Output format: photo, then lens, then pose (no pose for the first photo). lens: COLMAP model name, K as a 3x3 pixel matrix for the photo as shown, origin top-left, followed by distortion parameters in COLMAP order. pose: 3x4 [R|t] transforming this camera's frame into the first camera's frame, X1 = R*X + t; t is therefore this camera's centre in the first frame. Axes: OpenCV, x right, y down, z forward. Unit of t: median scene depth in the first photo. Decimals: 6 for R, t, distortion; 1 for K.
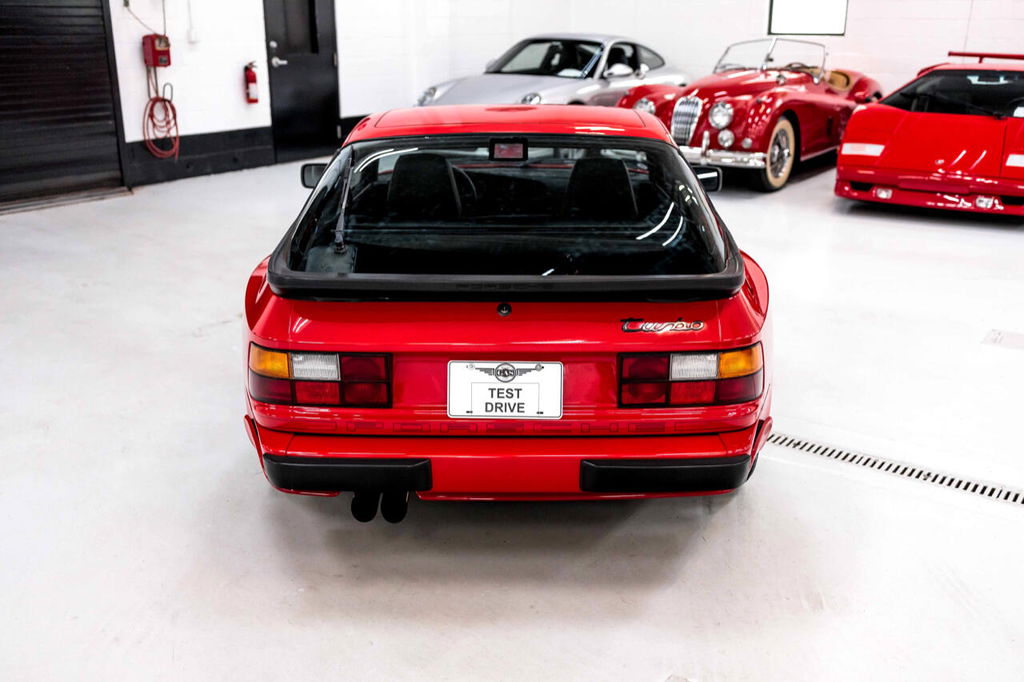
lens RADIAL K [[1028.1, 0, 514.7], [0, 1028.1, 344.2], [0, 0, 1]] dist [0.024804, -0.019392]
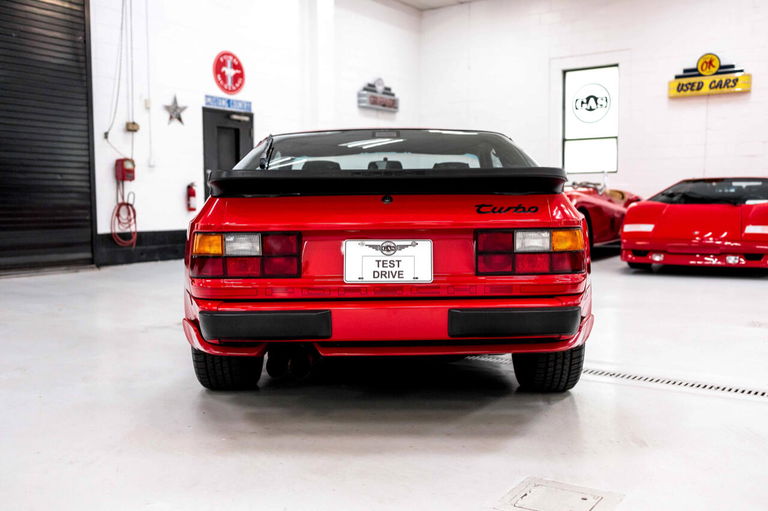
lens RADIAL K [[771.1, 0, 386.0], [0, 771.1, 257.9], [0, 0, 1]] dist [0.024804, -0.019392]
pose [[0.999913, -0.009516, 0.009157, -0.016639], [0.011440, 0.970547, -0.240639, 0.216762], [-0.006597, 0.240722, 0.970572, 0.042528]]
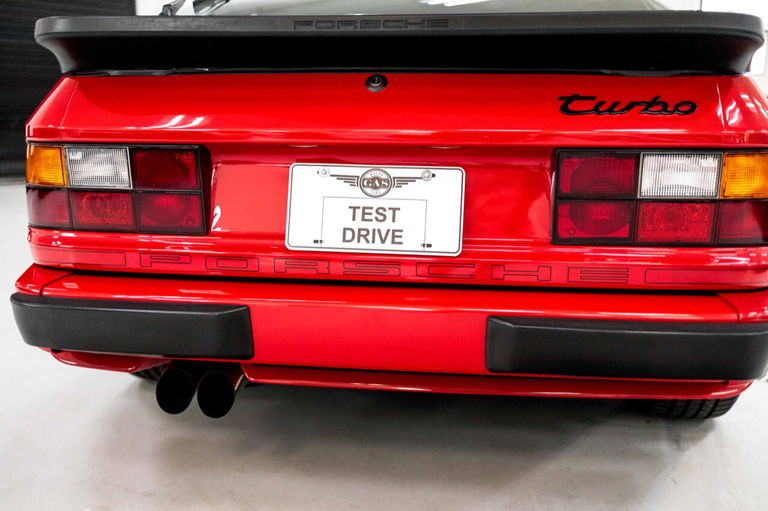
lens RADIAL K [[771.1, 0, 386.0], [0, 771.1, 257.9], [0, 0, 1]] dist [0.024804, -0.019392]
pose [[0.991842, 0.030512, -0.123769, 0.046623], [-0.045501, 0.991713, -0.120146, 0.104866], [0.119077, 0.124797, 0.985011, 0.415907]]
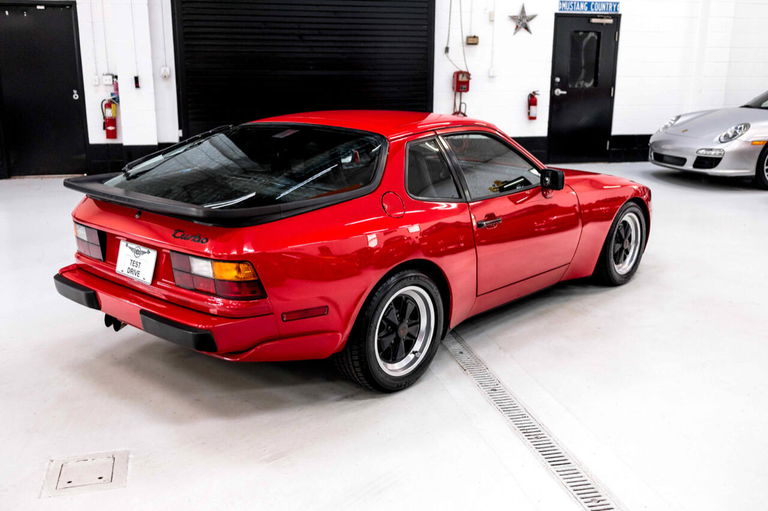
lens RADIAL K [[771.1, 0, 386.0], [0, 771.1, 257.9], [0, 0, 1]] dist [0.024804, -0.019392]
pose [[0.747899, 0.167159, -0.642421, 0.880212], [-0.208450, 0.977962, 0.011793, -0.049658], [0.630234, 0.125093, 0.766261, 0.224028]]
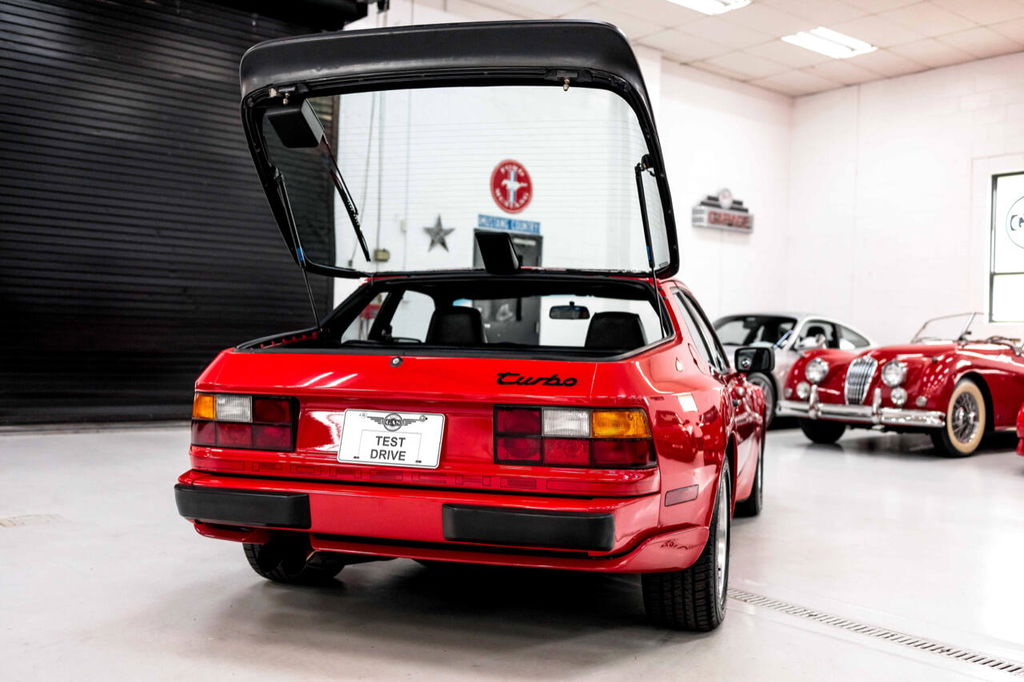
lens RADIAL K [[1028.1, 0, 514.7], [0, 1028.1, 344.2], [0, 0, 1]] dist [0.024804, -0.019392]
pose [[0.960506, 0.023523, -0.277263, 0.316344], [-0.109076, 0.948504, -0.297392, 0.198528], [0.255990, 0.315889, 0.913610, 0.034496]]
